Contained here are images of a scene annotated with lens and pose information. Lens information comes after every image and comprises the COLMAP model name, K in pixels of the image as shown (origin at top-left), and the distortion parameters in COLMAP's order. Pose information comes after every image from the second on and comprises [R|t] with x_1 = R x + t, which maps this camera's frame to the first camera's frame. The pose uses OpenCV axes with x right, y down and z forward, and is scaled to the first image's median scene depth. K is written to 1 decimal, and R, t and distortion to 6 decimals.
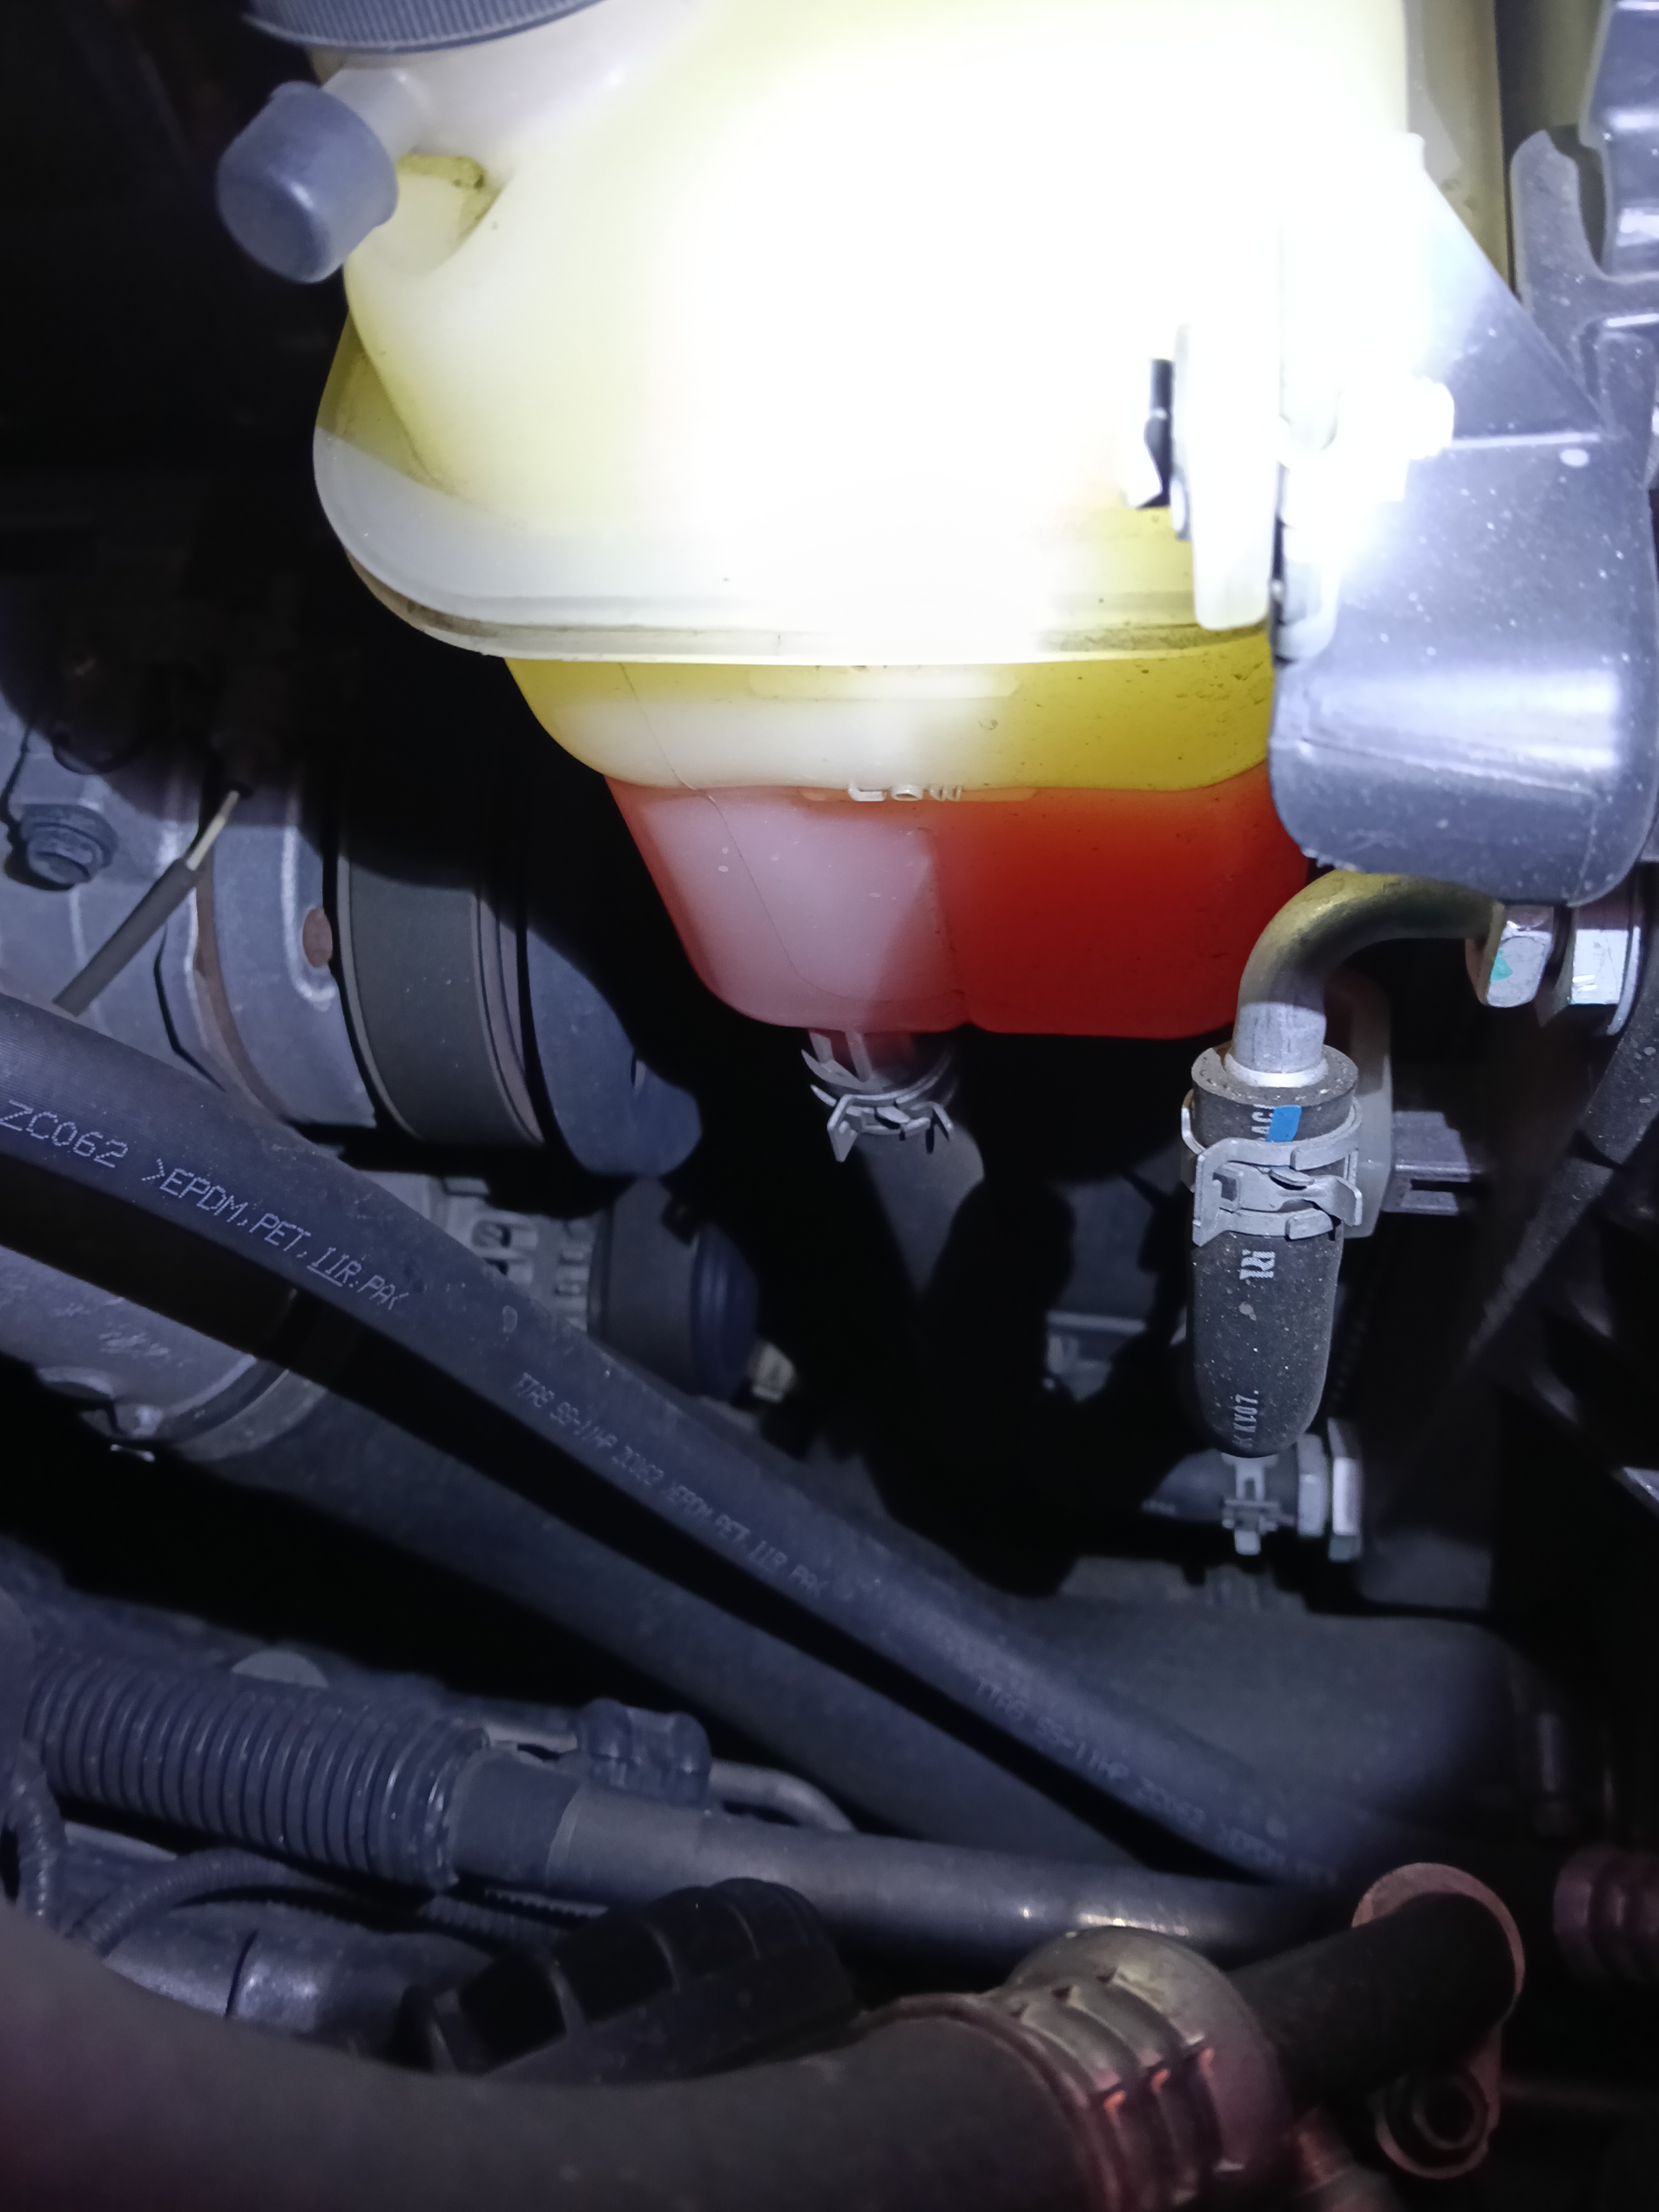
lens RADIAL K [[1925.5, 0, 780.5], [0, 1925.5, 1064.9], [0, 0, 1]] dist [0.043902, -0.165841]
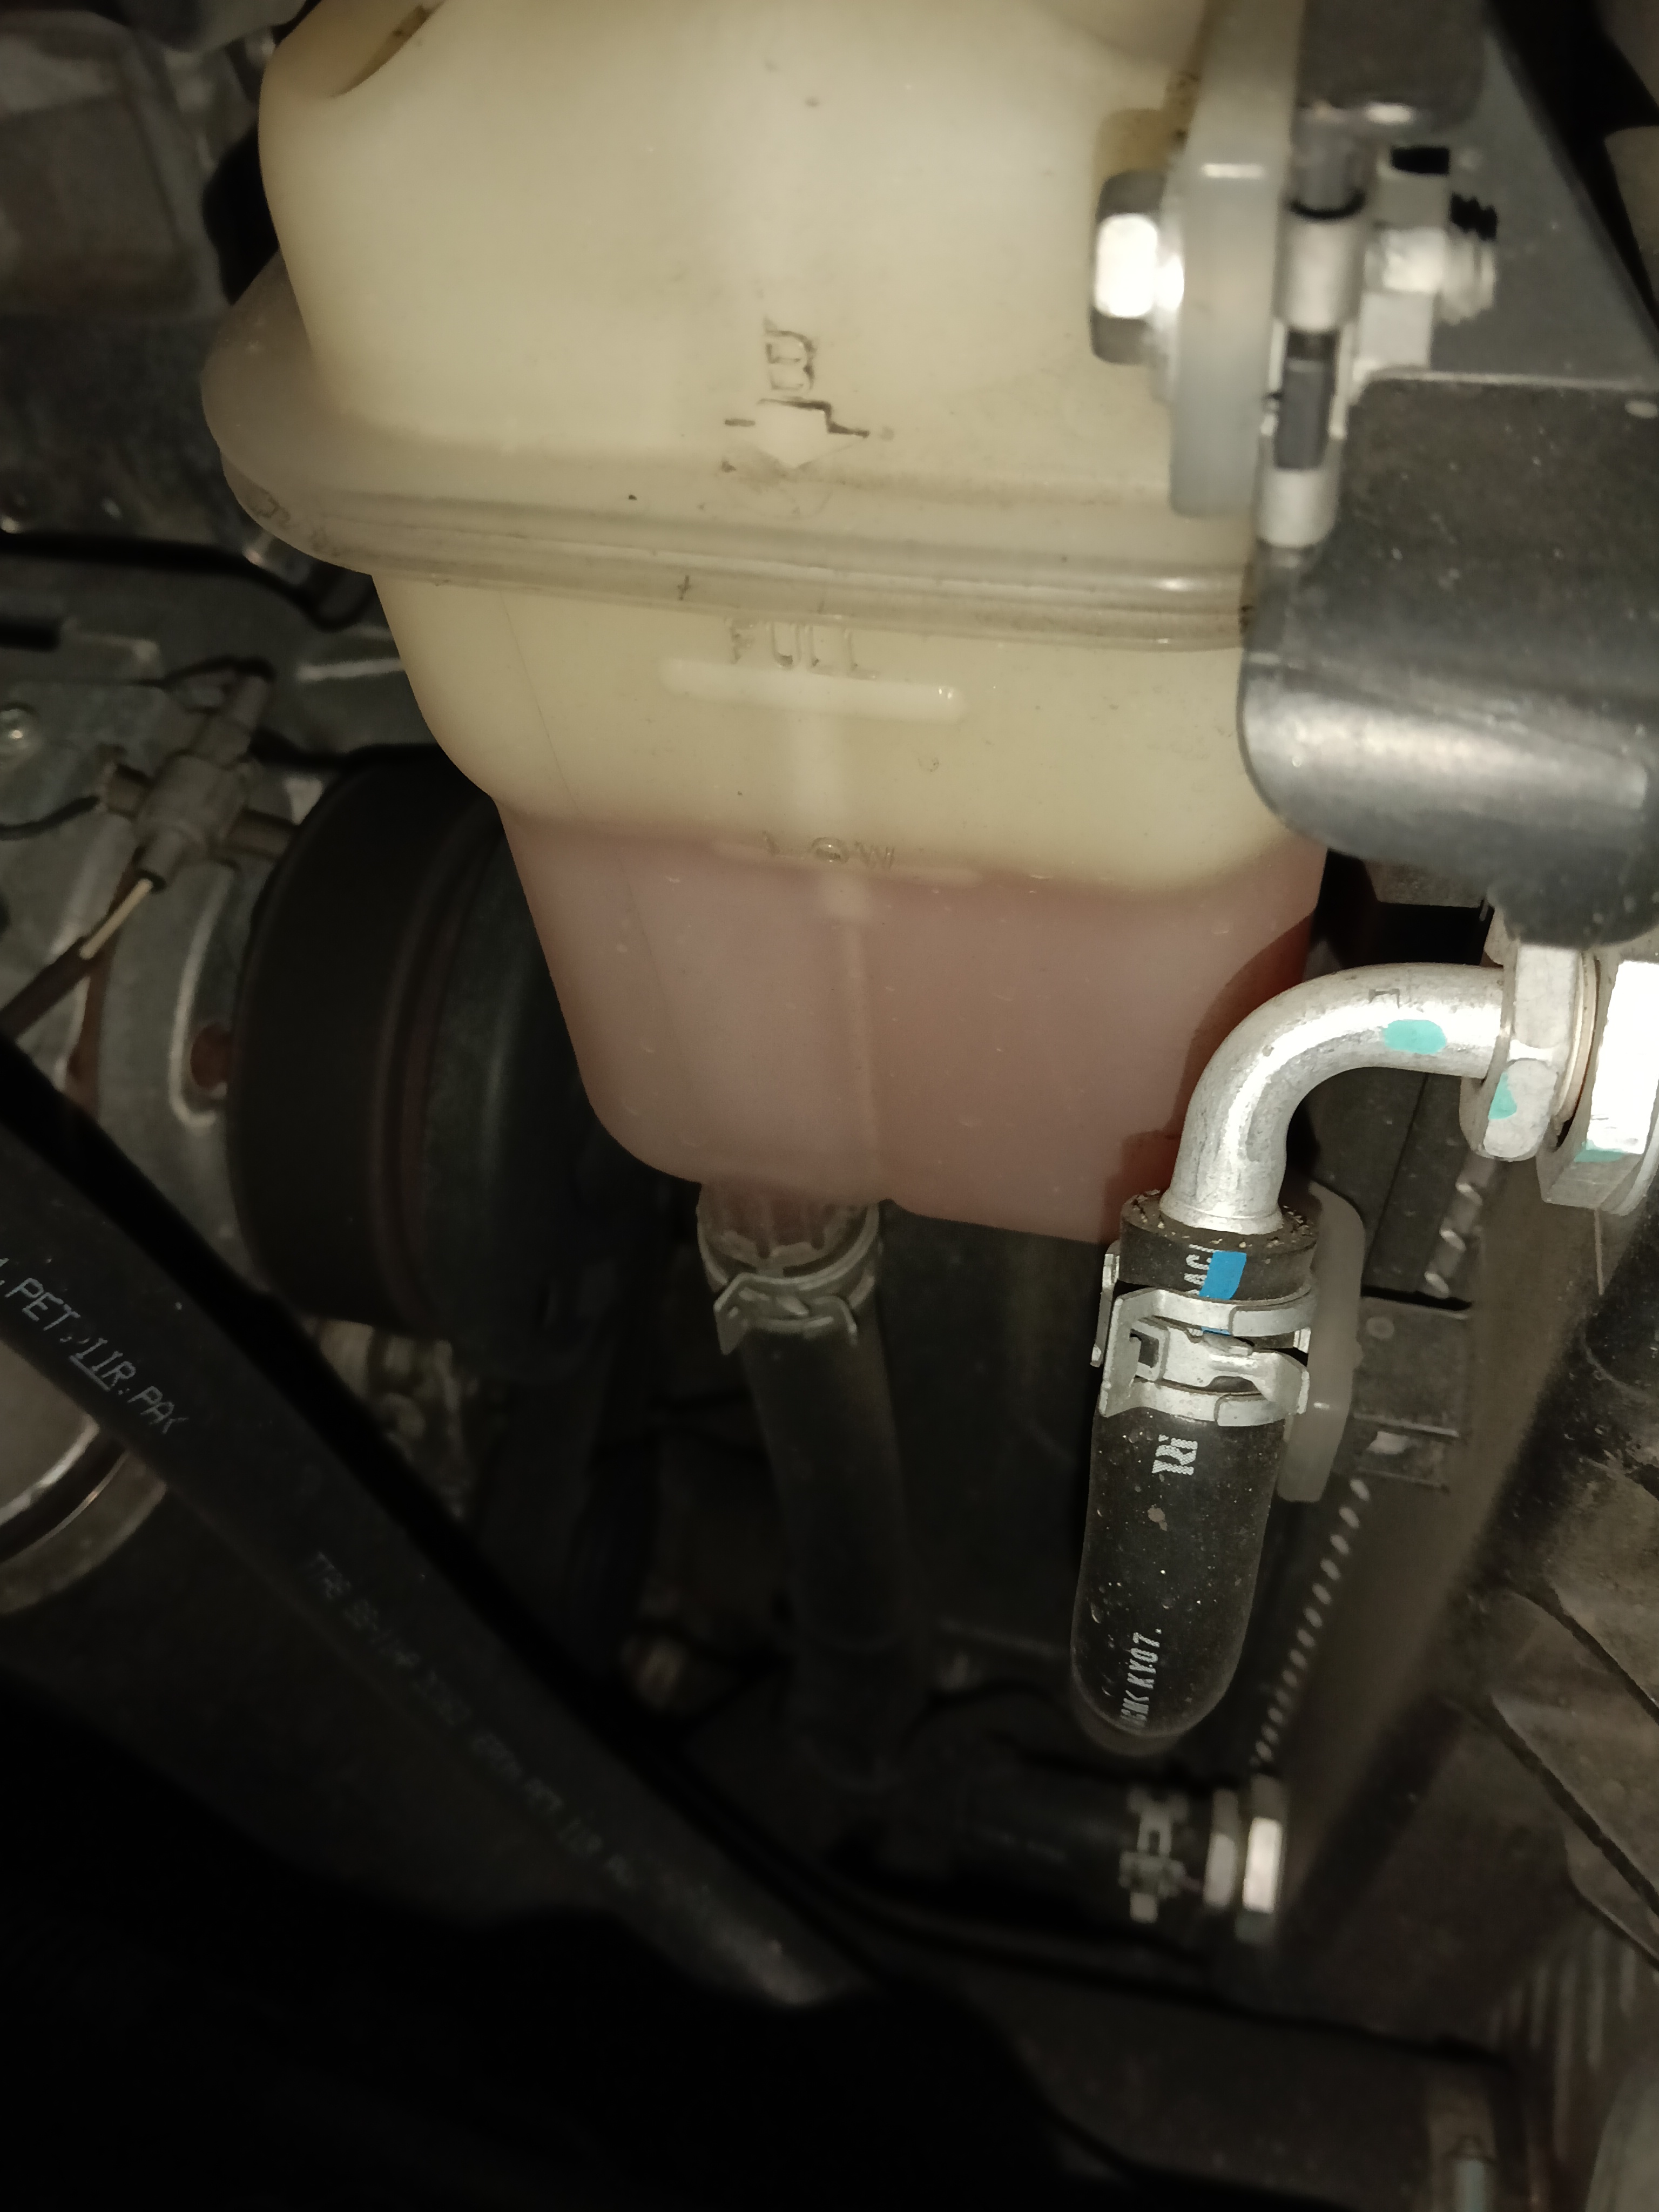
lens RADIAL K [[1925.5, 0, 793.8], [0, 1925.5, 1052.0], [0, 0, 1]] dist [0.043902, -0.165841]
pose [[0.989383, 0.145305, -0.002704, 0.063643], [-0.143174, 0.971340, -0.189735, 0.111304], [-0.024943, 0.188108, 0.981832, 0.168928]]
